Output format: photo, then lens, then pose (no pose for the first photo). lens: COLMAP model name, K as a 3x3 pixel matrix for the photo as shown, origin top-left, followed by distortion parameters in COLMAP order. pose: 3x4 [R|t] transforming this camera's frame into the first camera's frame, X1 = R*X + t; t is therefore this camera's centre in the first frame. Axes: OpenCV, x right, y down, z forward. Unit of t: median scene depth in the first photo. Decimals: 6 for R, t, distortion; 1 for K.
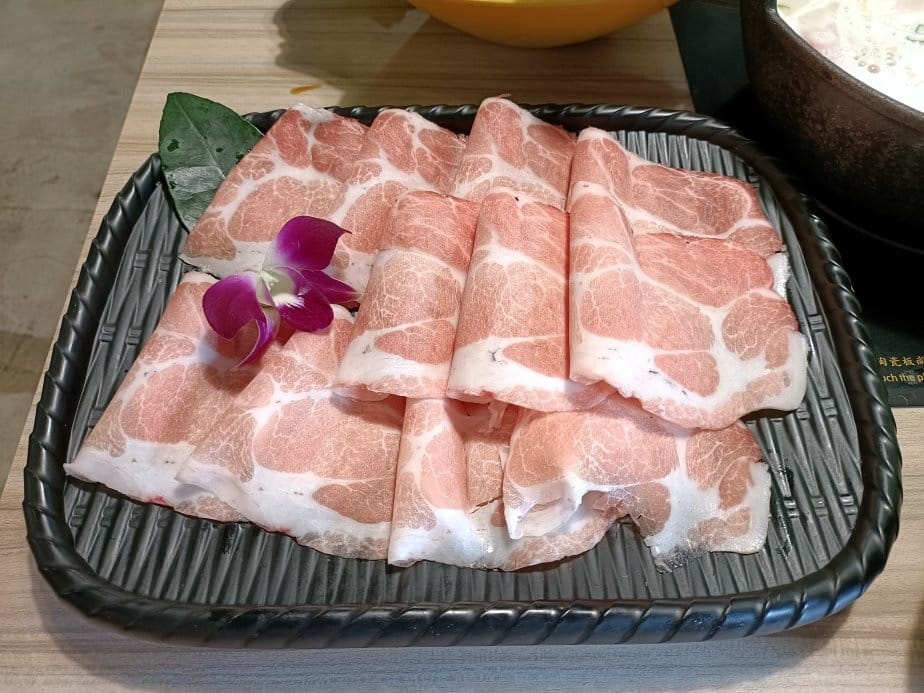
lens RADIAL K [[711.0, 0, 462.0], [0, 711.0, 346.5], [0, 0, 1]] dist [0.005238, 0.003077]
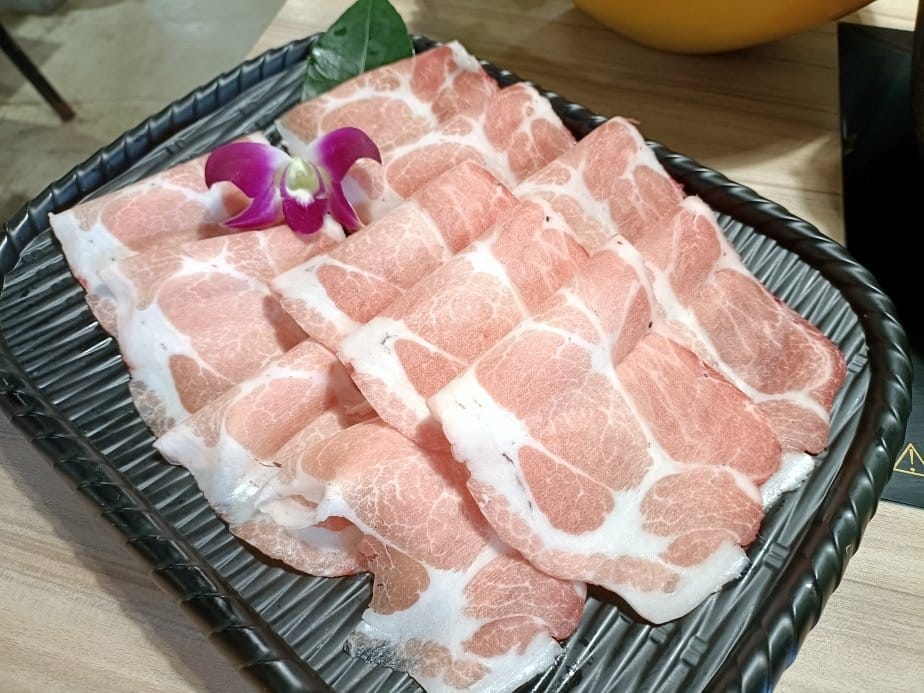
lens RADIAL K [[711.0, 0, 462.0], [0, 711.0, 346.5], [0, 0, 1]] dist [0.005238, 0.003077]
pose [[0.755450, 0.534525, -0.378918, 0.431424], [-0.546973, 0.832884, 0.084416, -0.100201], [0.360717, 0.143486, 0.921572, 0.205502]]
